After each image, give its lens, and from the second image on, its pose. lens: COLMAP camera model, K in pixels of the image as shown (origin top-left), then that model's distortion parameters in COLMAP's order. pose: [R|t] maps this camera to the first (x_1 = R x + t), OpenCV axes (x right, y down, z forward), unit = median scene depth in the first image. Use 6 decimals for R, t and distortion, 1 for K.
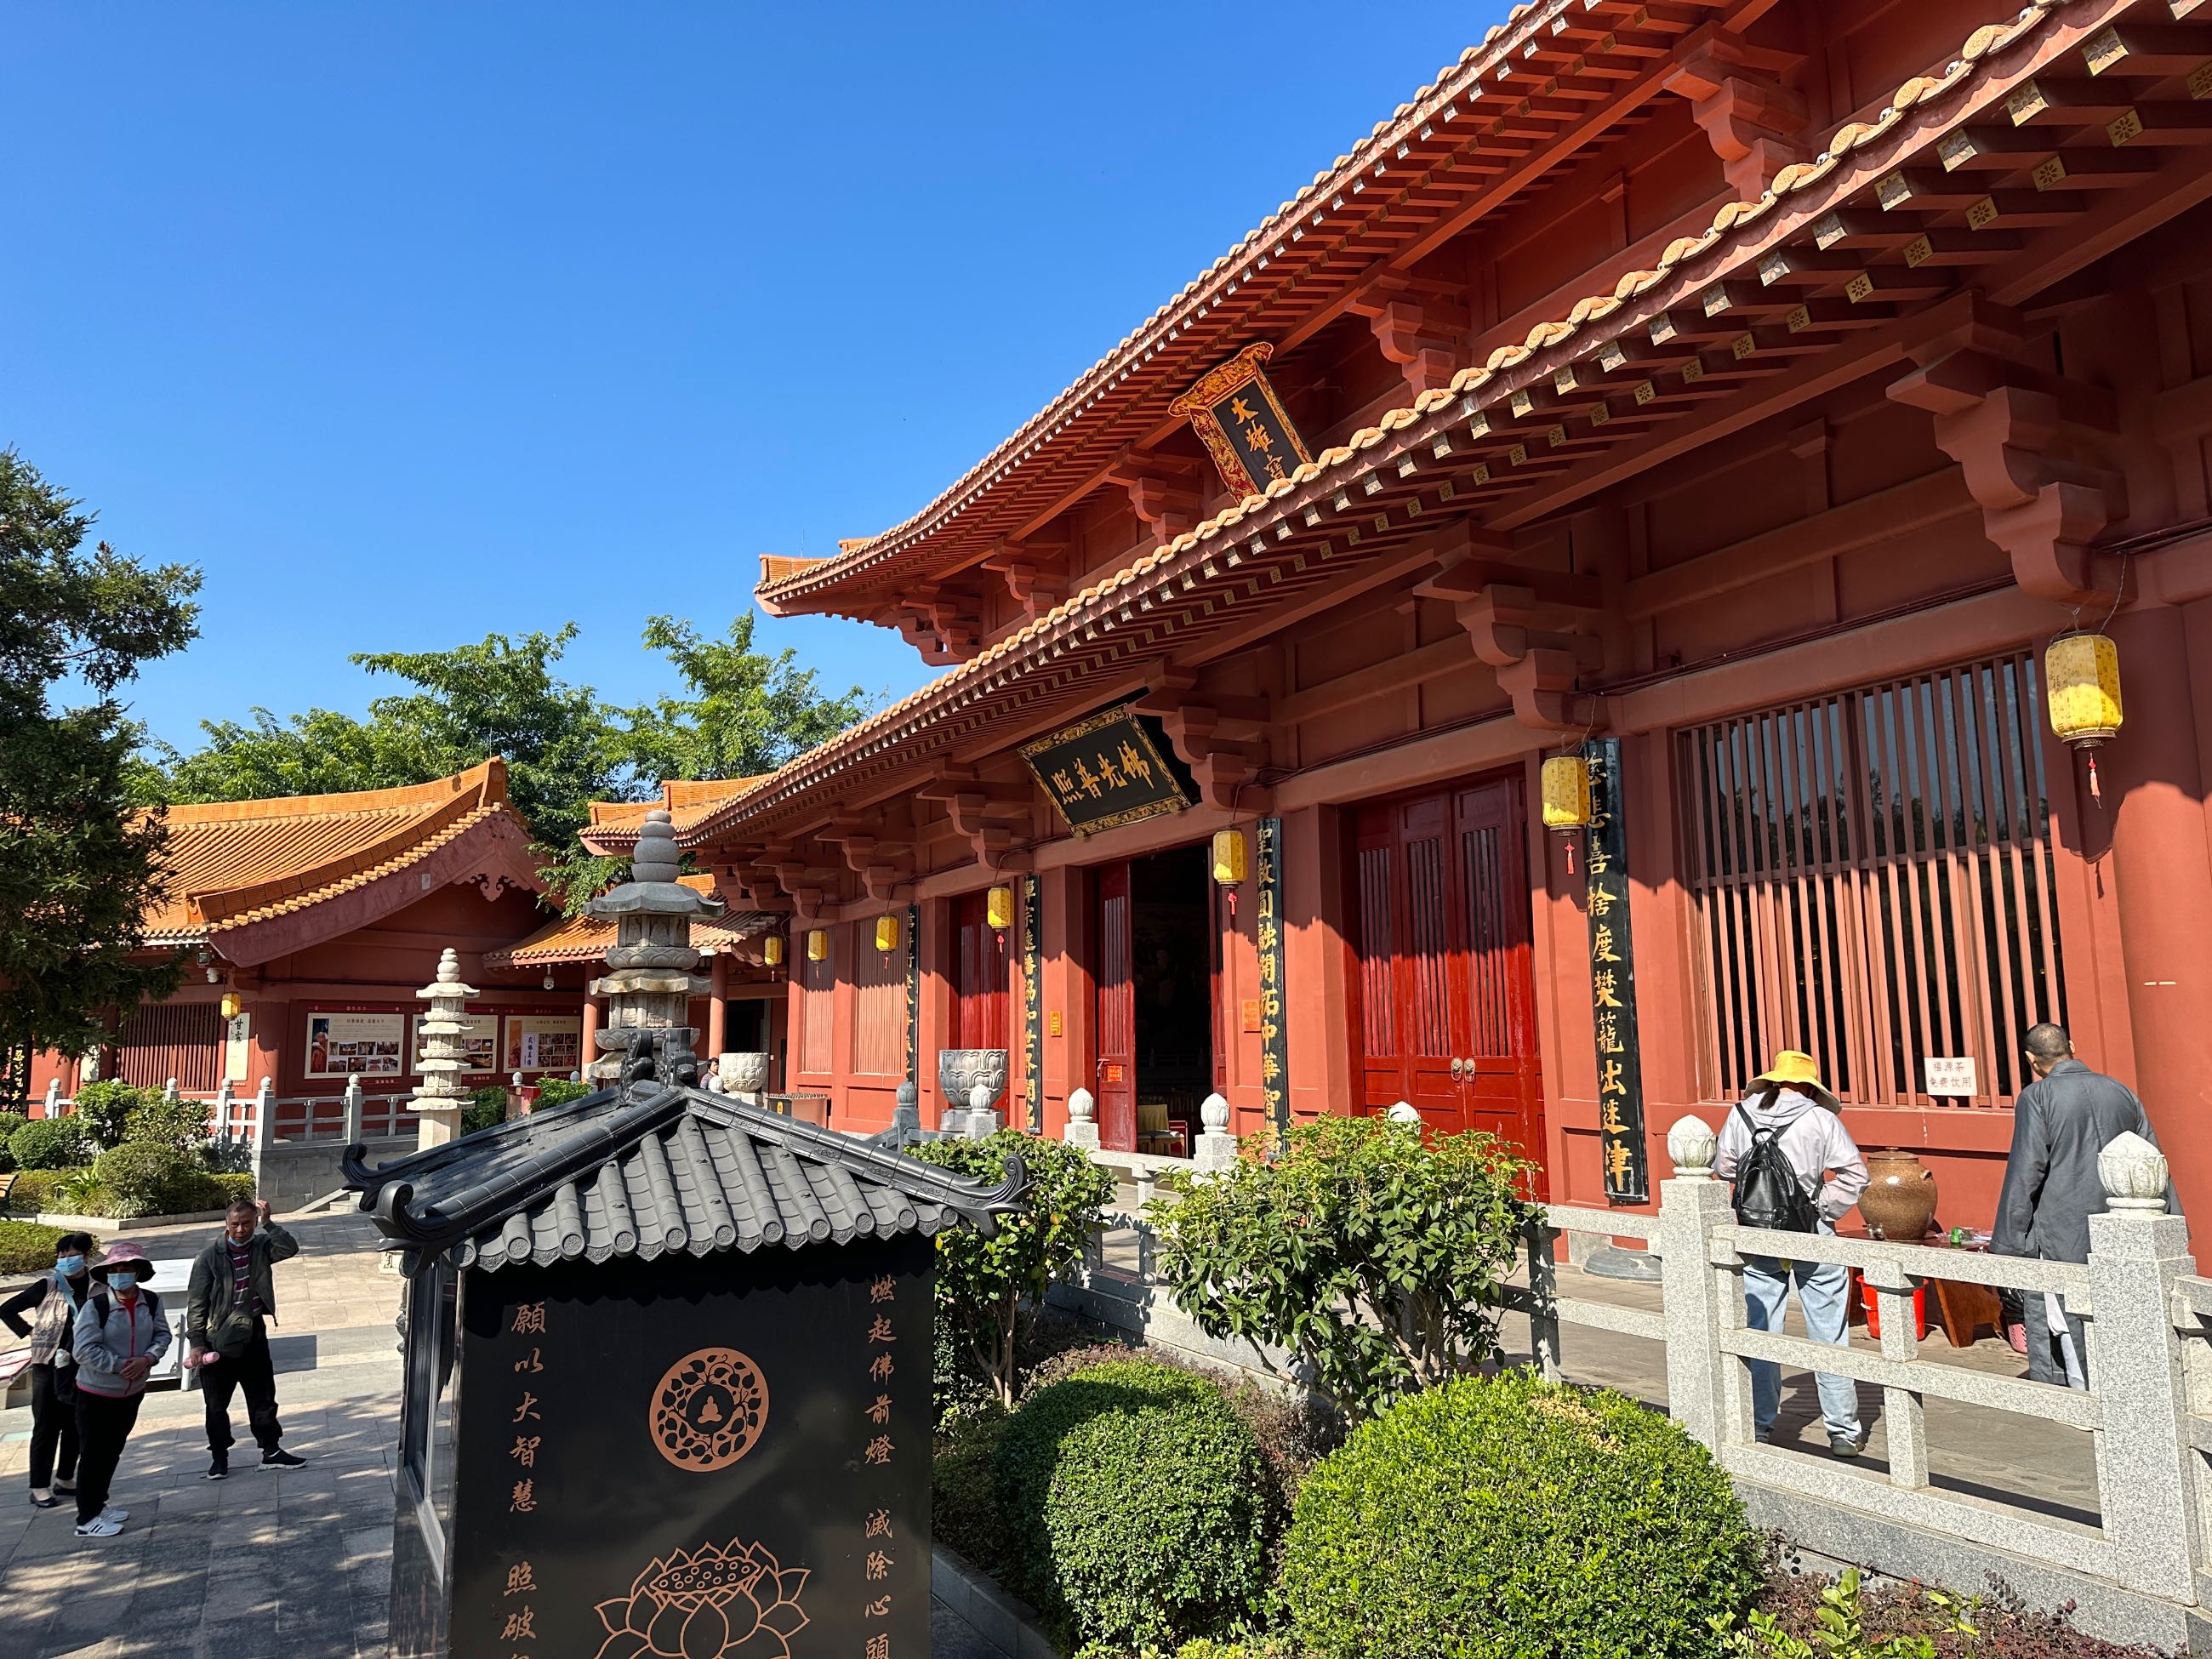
lens RADIAL K [[1532.5, 0, 1106.0], [0, 1532.5, 829.5], [0, 0, 1]] dist [0.168572, -0.271068]
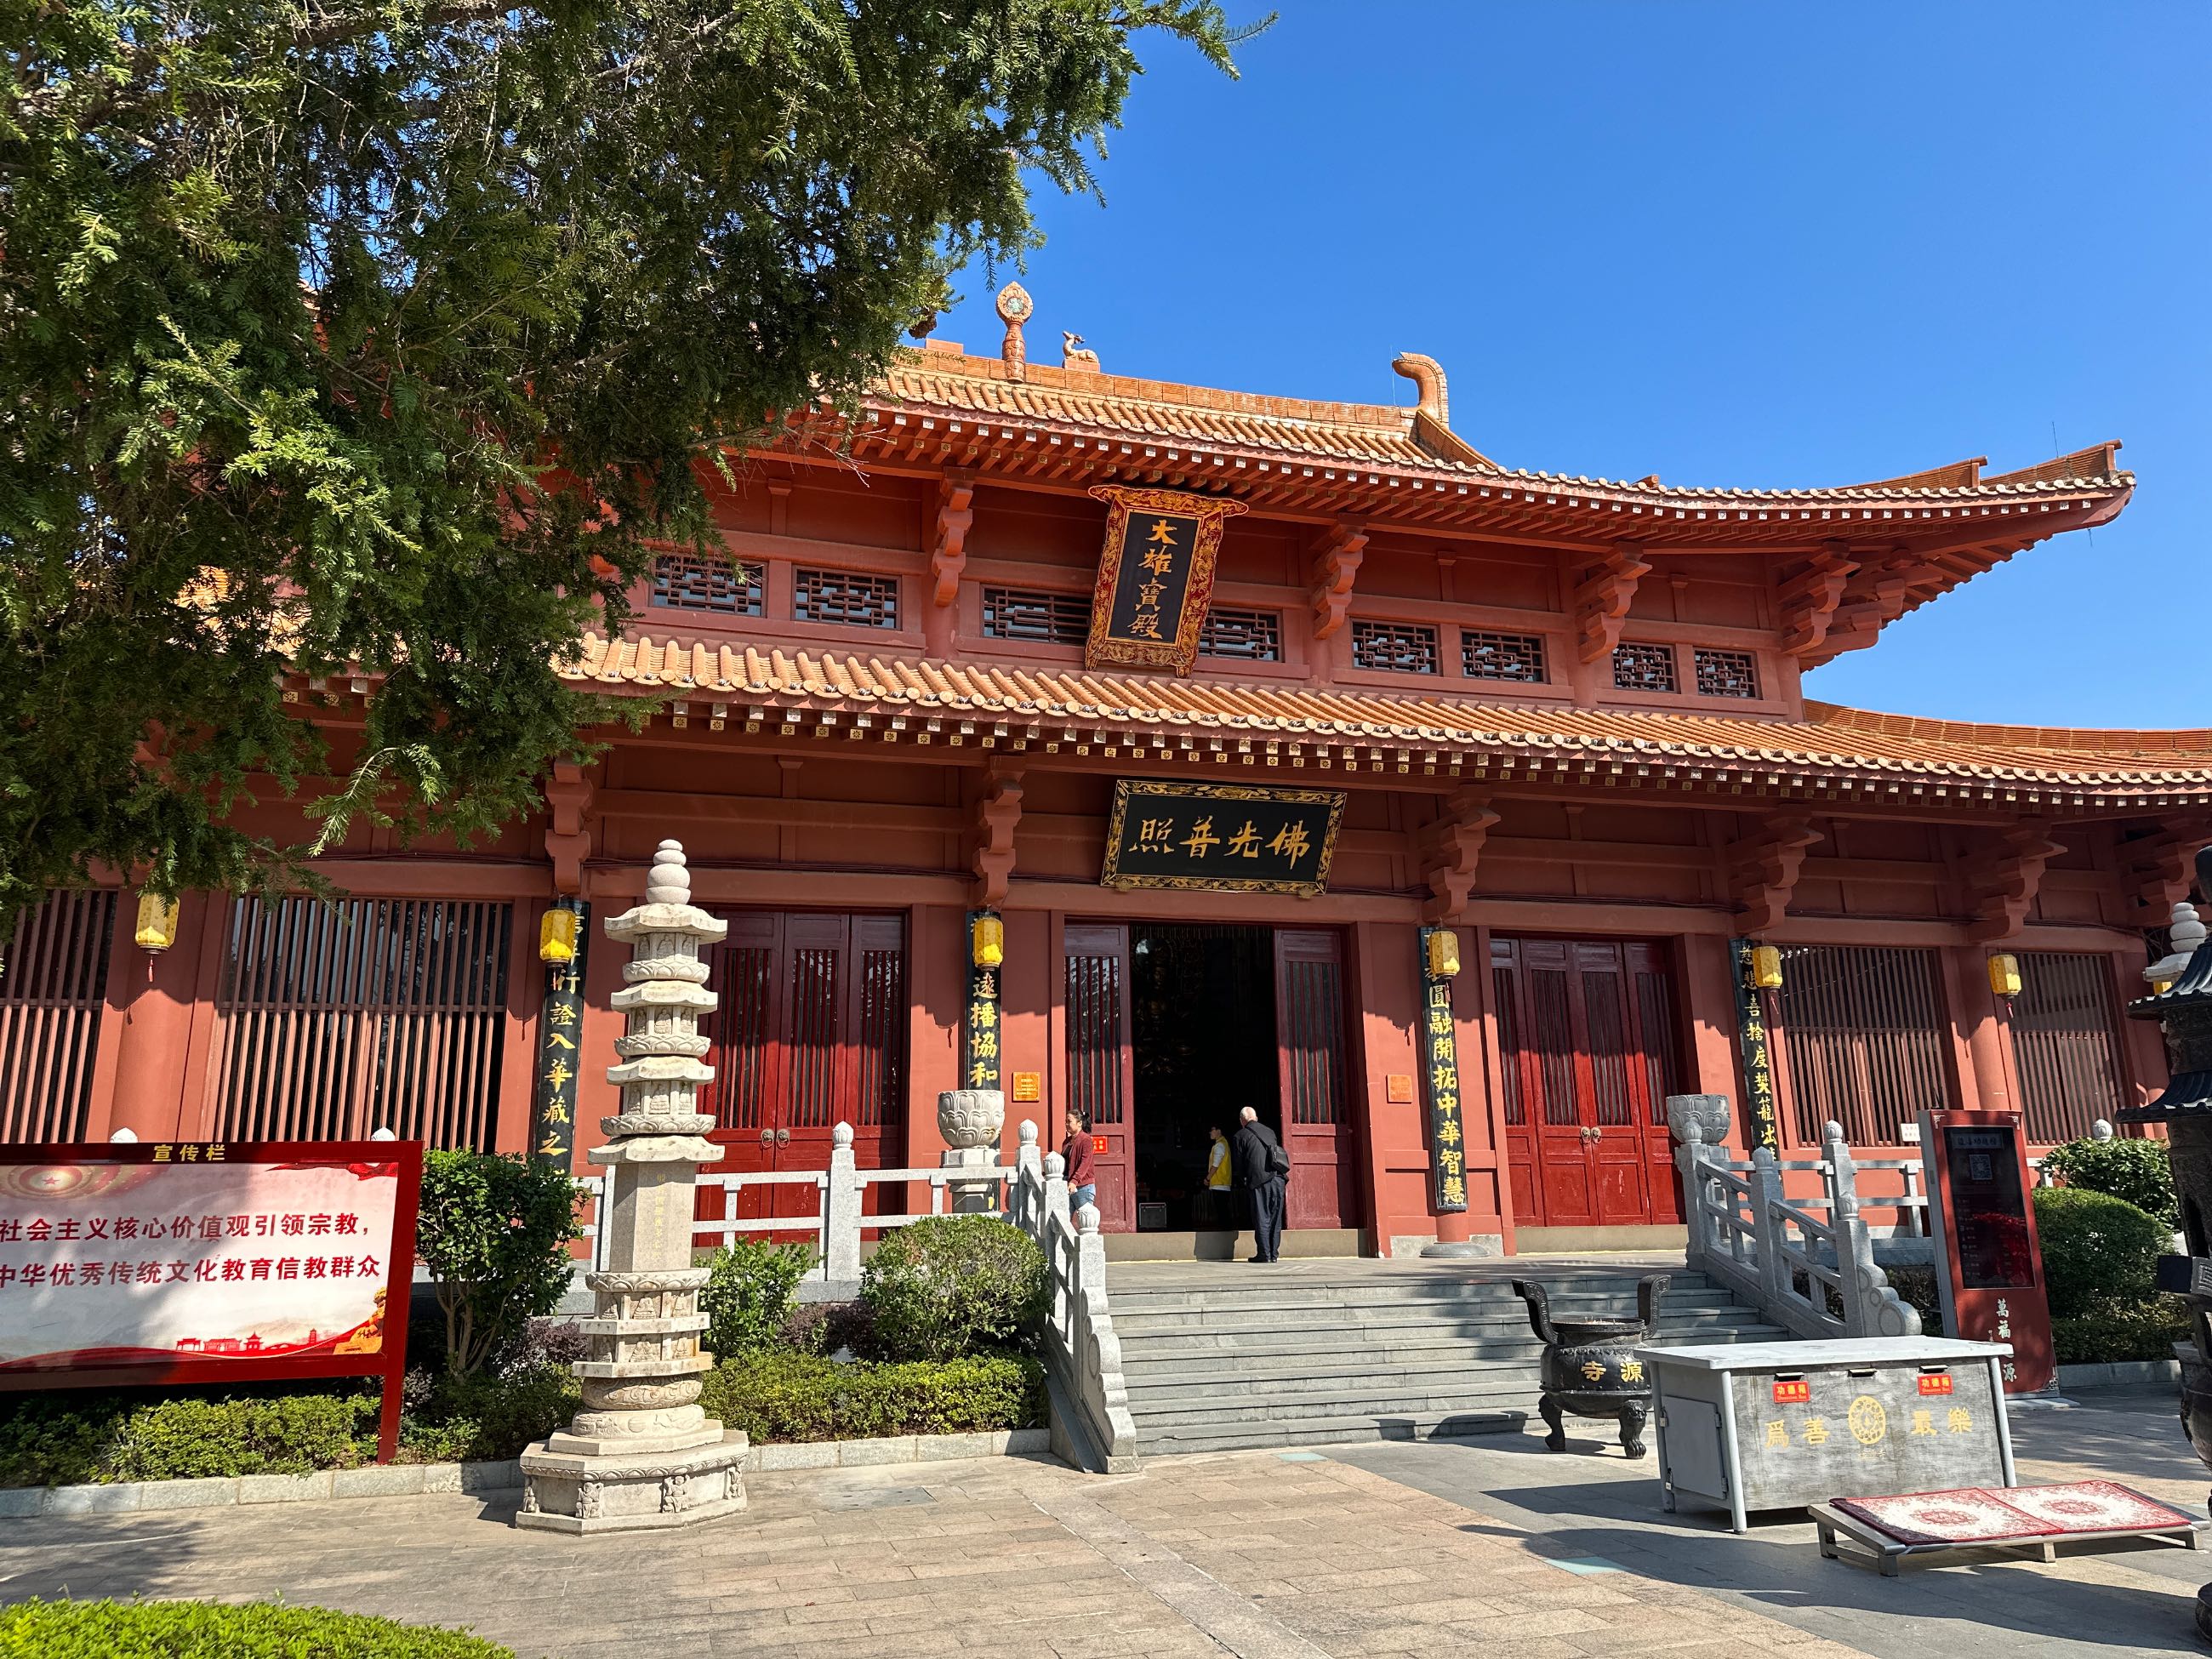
lens RADIAL K [[1532.5, 0, 1106.0], [0, 1532.5, 829.5], [0, 0, 1]] dist [0.168572, -0.271068]
pose [[0.202740, 0.236820, 0.950165, -1.158967], [-0.118639, 0.969108, -0.216227, 0.219477], [-0.972019, -0.068889, 0.224573, 1.006985]]
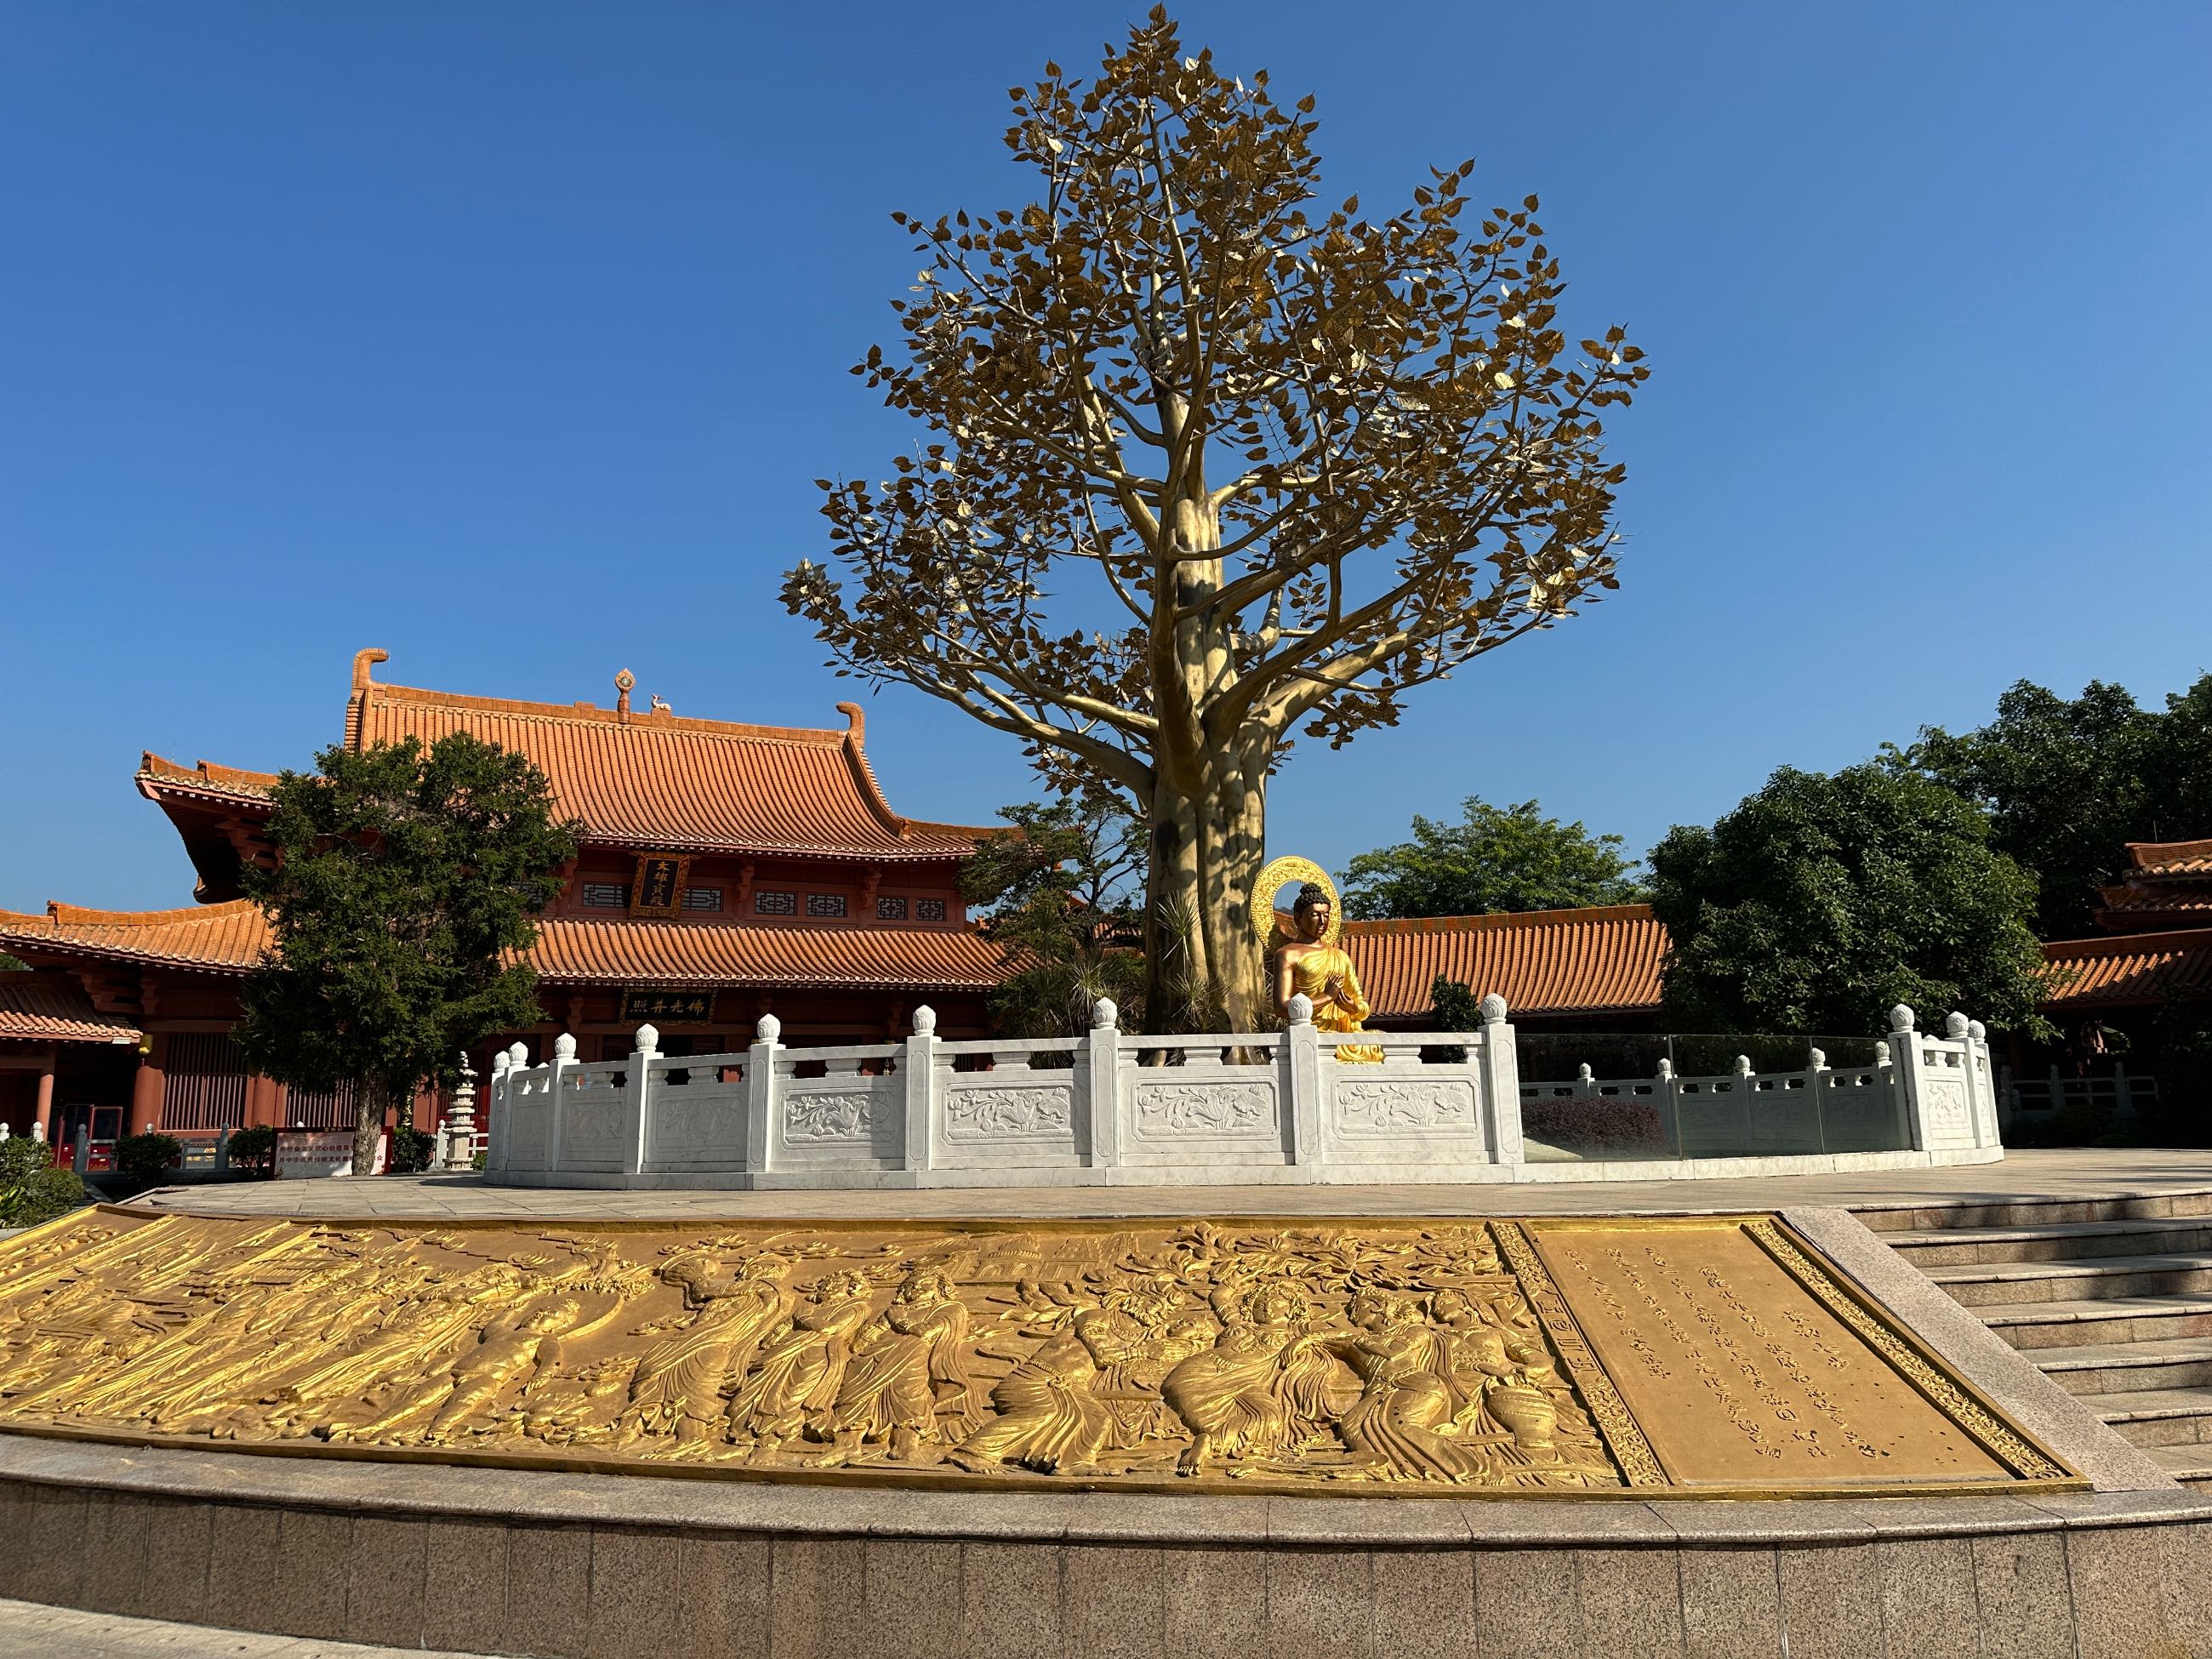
lens RADIAL K [[1532.5, 0, 1106.0], [0, 1532.5, 829.5], [0, 0, 1]] dist [0.168572, -0.271068]
pose [[0.018374, 0.206729, 0.978226, -3.246425], [-0.118300, 0.971968, -0.203185, 0.146393], [-0.992808, -0.111991, 0.042315, 0.175992]]
